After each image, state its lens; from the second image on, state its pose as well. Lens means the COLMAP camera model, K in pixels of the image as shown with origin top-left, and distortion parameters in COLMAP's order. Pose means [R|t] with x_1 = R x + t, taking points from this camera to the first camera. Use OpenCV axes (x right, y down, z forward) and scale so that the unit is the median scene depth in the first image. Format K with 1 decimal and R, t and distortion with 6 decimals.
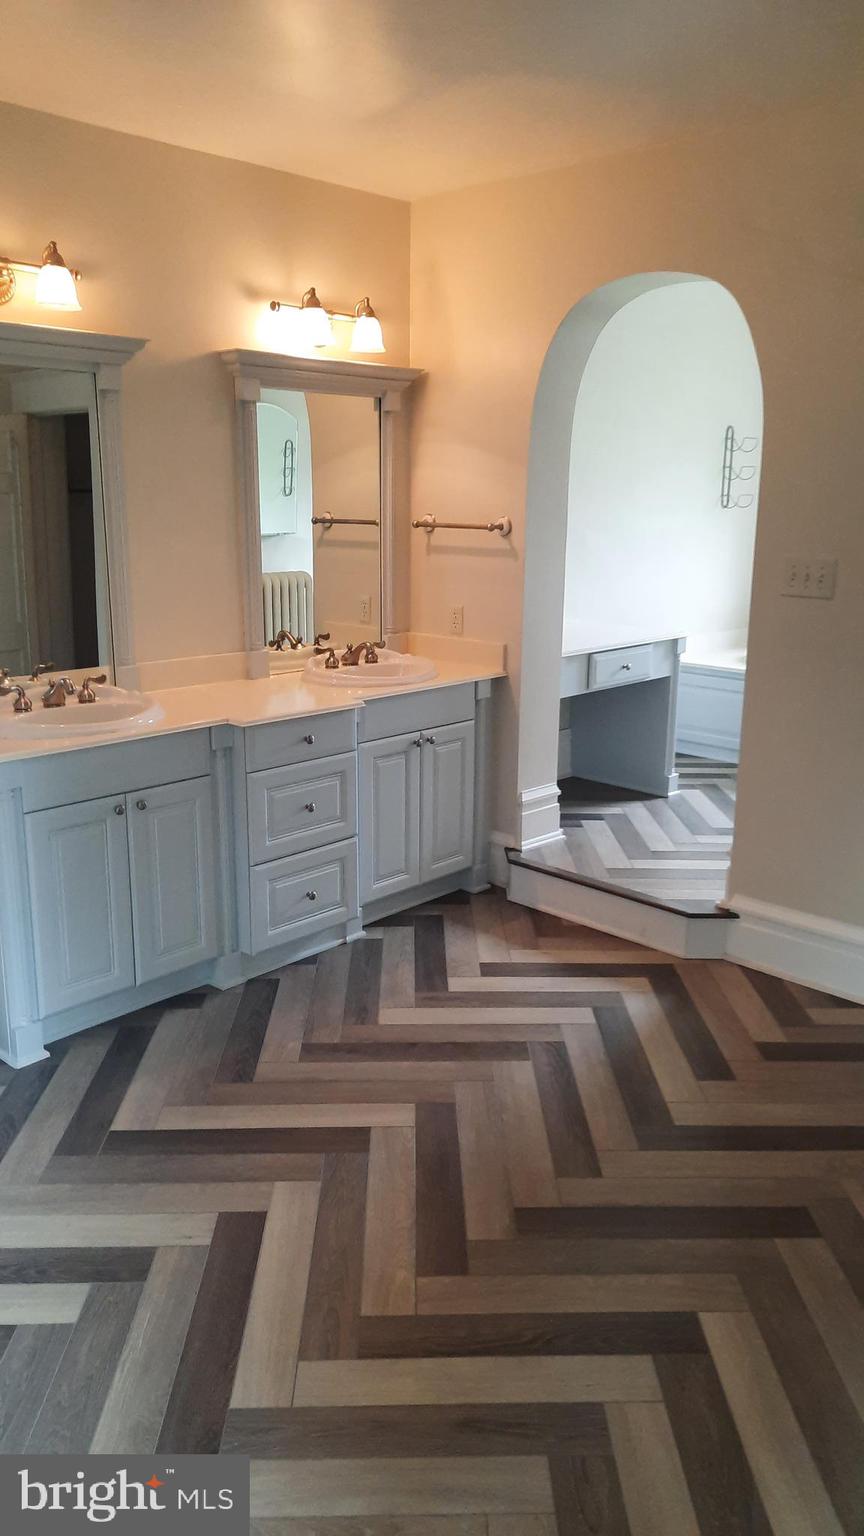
lens RADIAL K [[1112.7, 0, 428.1], [0, 1112.7, 768.8], [0, 0, 1]] dist [0.075259, -0.093108]
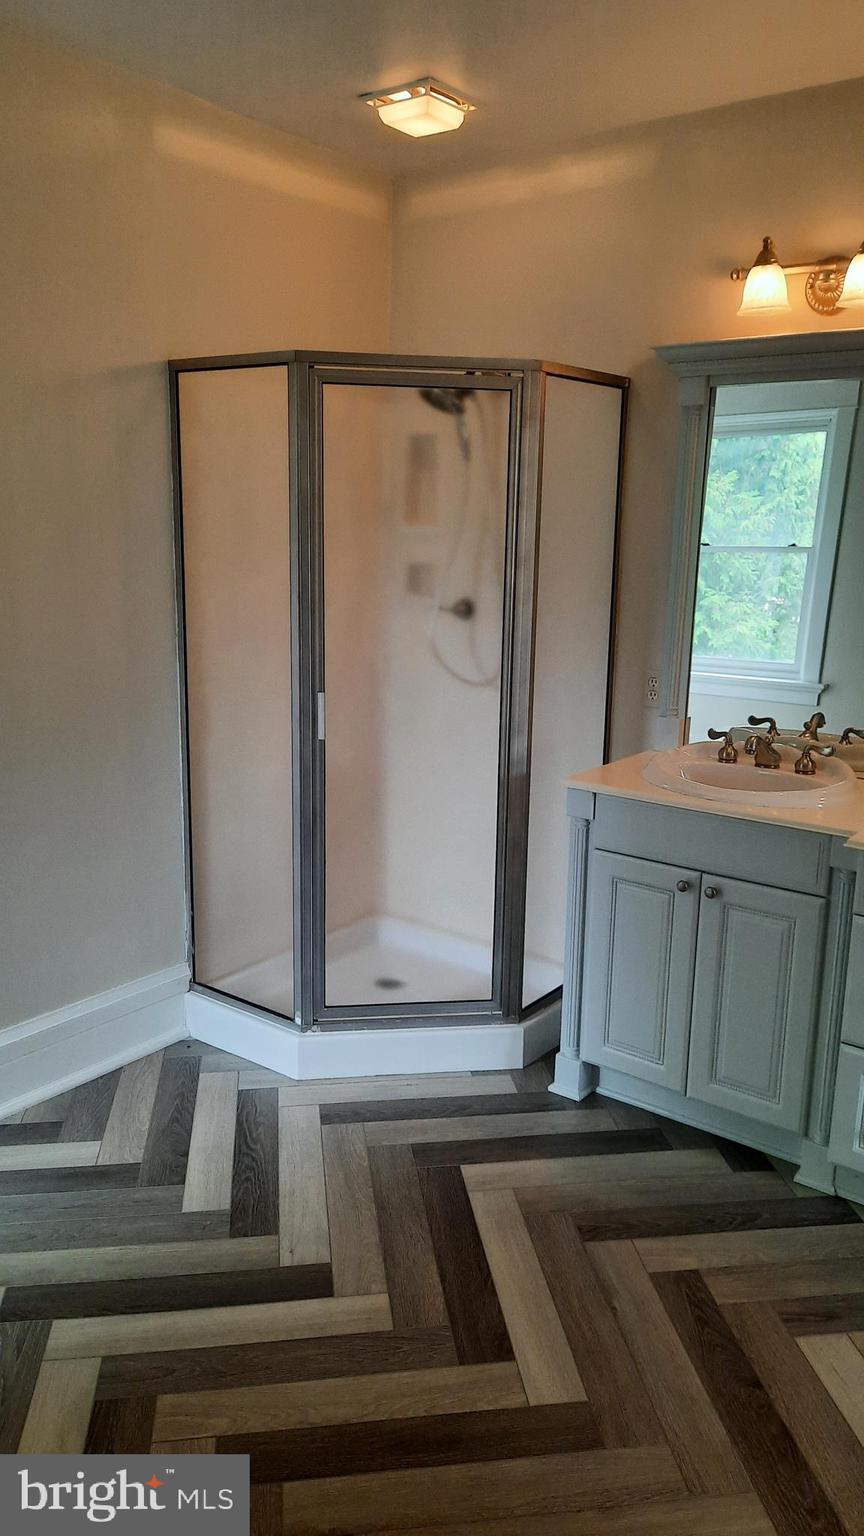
lens RADIAL K [[1112.7, 0, 428.1], [0, 1112.7, 768.8], [0, 0, 1]] dist [0.075259, -0.093108]
pose [[0.121742, 0.202920, -0.971598, 0.572899], [-0.263312, 0.950408, 0.165501, -0.154347], [0.956998, 0.235685, 0.169136, 0.715170]]
